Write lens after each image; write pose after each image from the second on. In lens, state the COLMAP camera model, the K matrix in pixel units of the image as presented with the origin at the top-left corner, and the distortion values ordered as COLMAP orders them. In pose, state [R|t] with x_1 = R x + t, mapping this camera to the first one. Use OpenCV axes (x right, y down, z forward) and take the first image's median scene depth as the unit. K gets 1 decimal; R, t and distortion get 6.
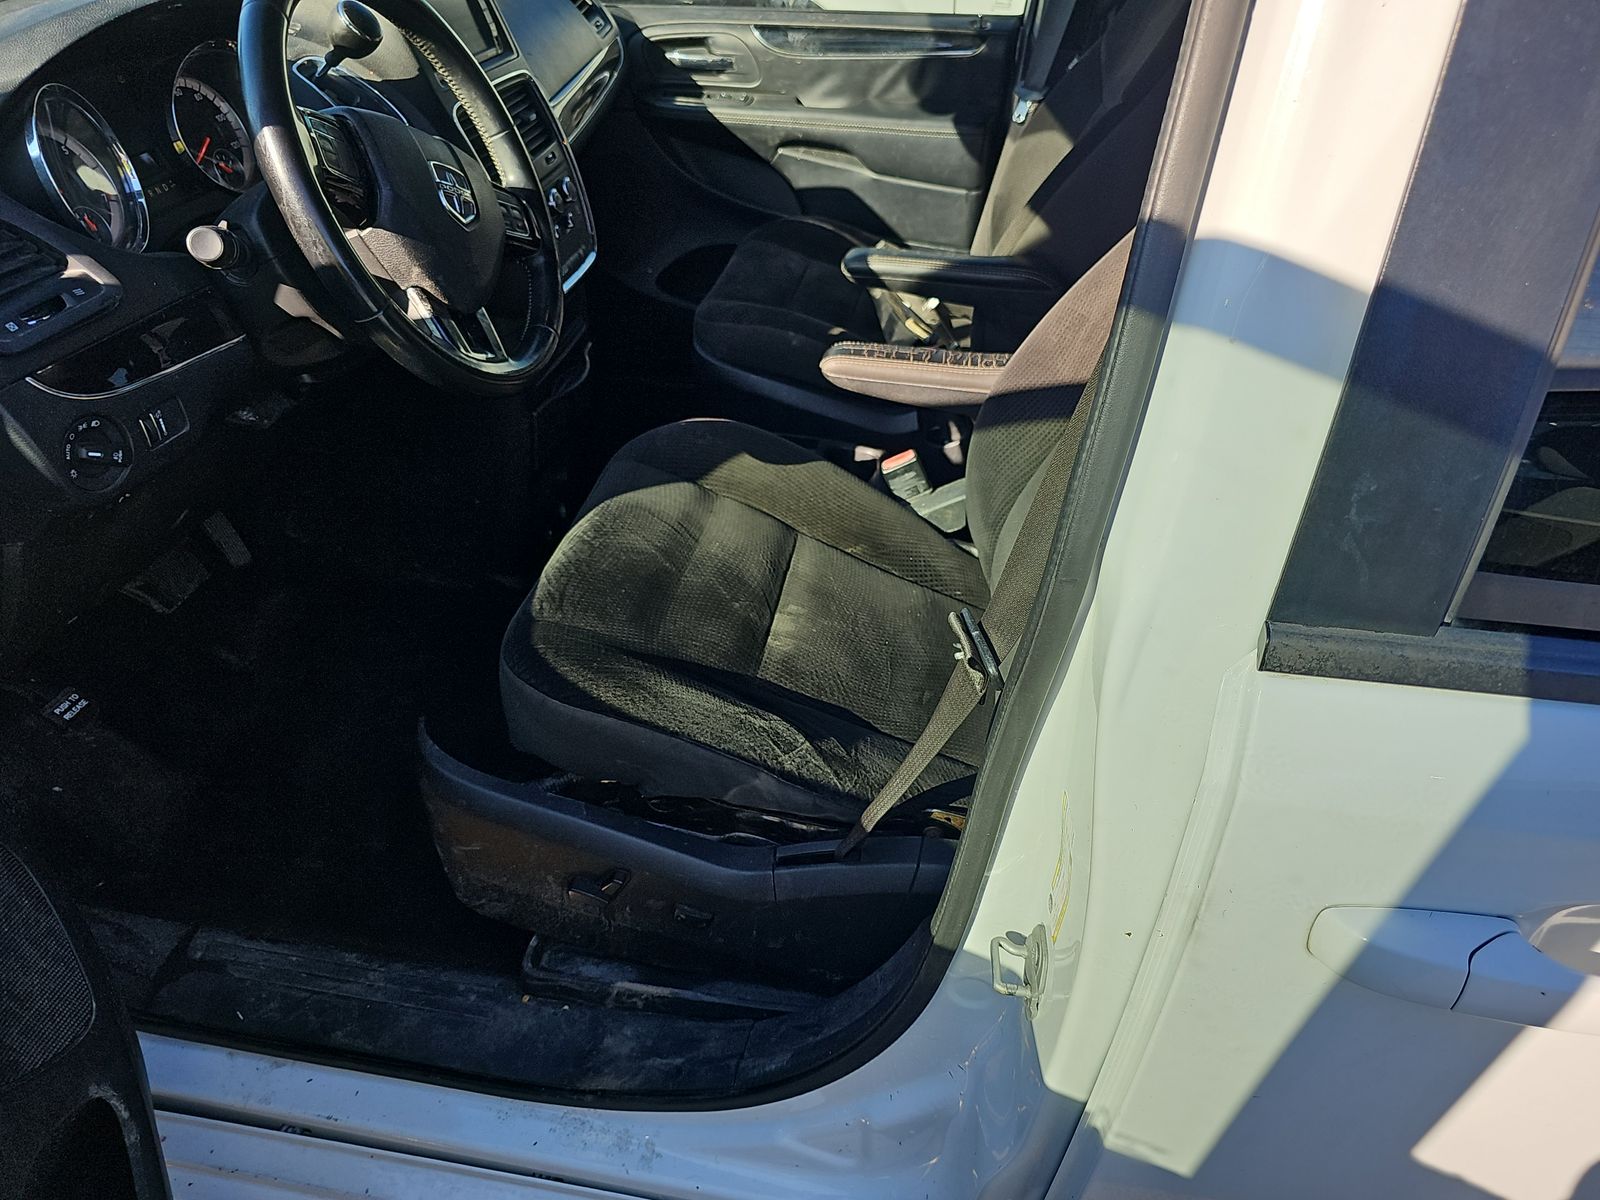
lens RADIAL K [[1107.4, 0, 803.4], [0, 1107.4, 607.2], [0, 0, 1]] dist [-0.000883, -0.007266]
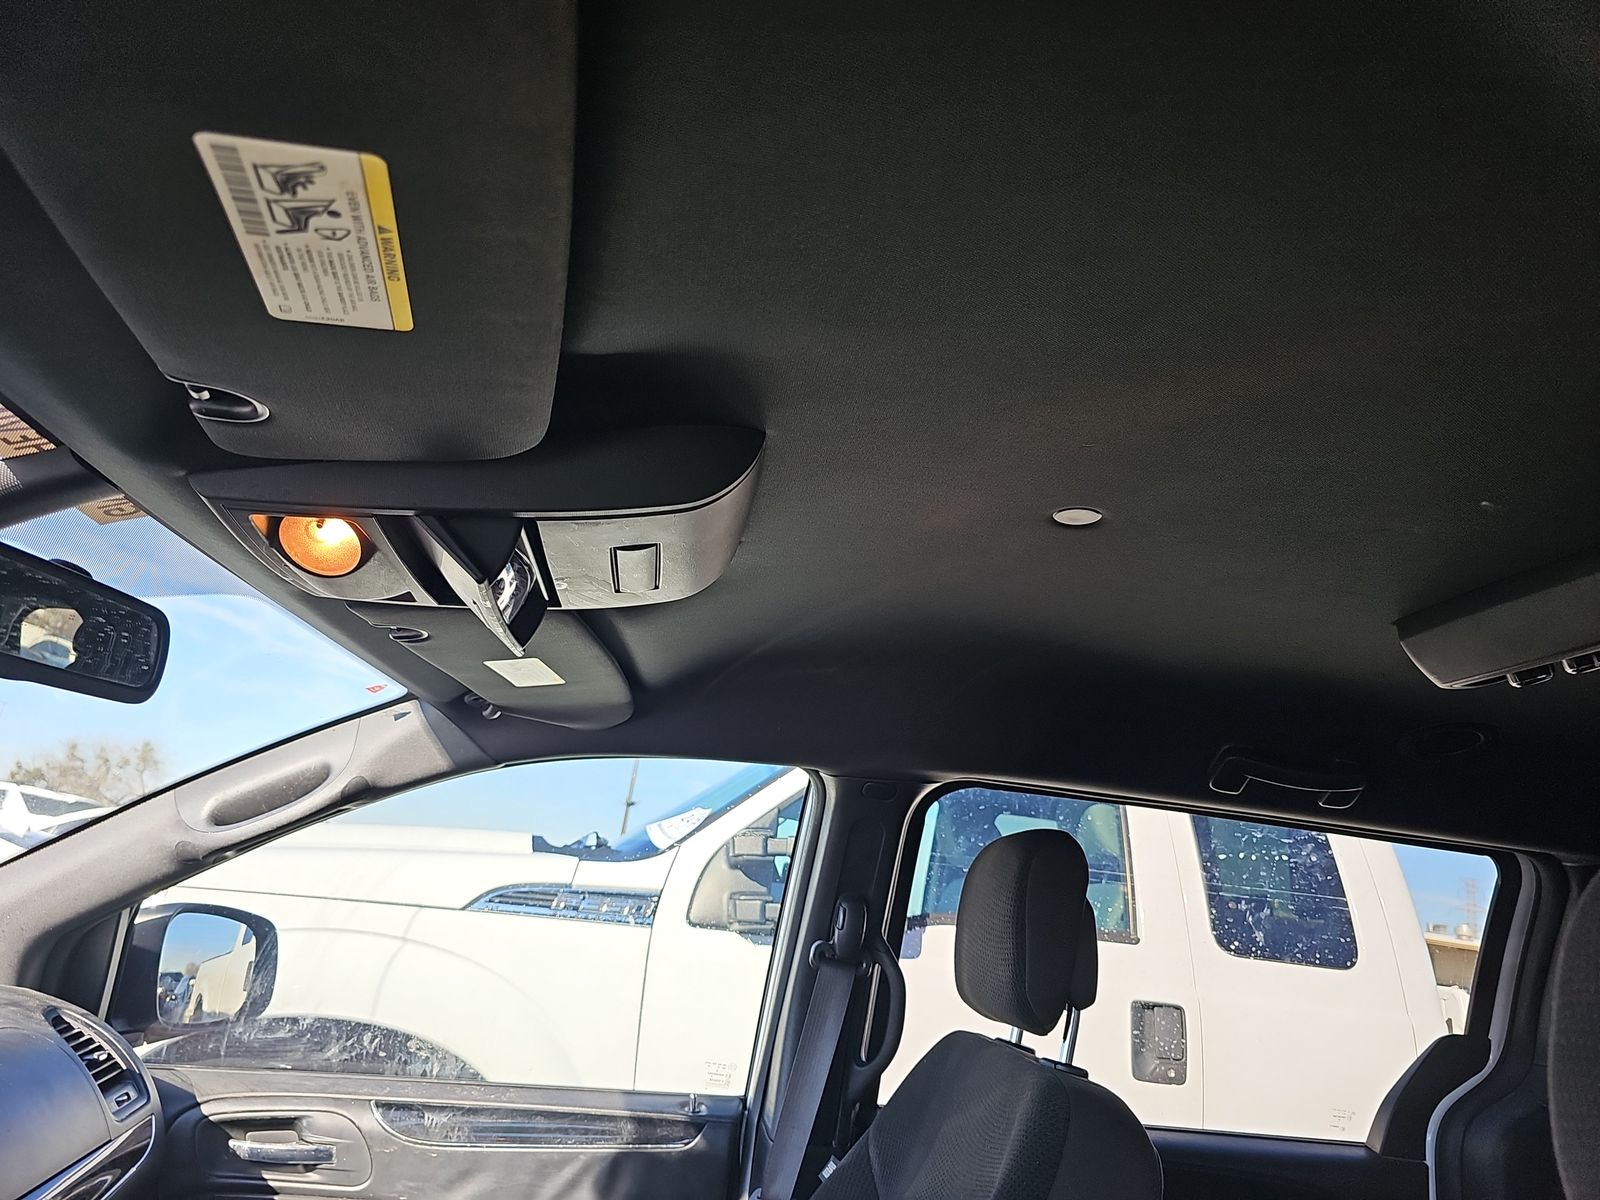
lens RADIAL K [[1107.4, 0, 803.4], [0, 1107.4, 607.2], [0, 0, 1]] dist [-0.000883, -0.007266]
pose [[0.977851, 0.102494, 0.182491, 0.059871], [0.080364, 0.621210, -0.779512, -0.150435], [-0.193260, 0.776912, 0.599214, 0.280339]]
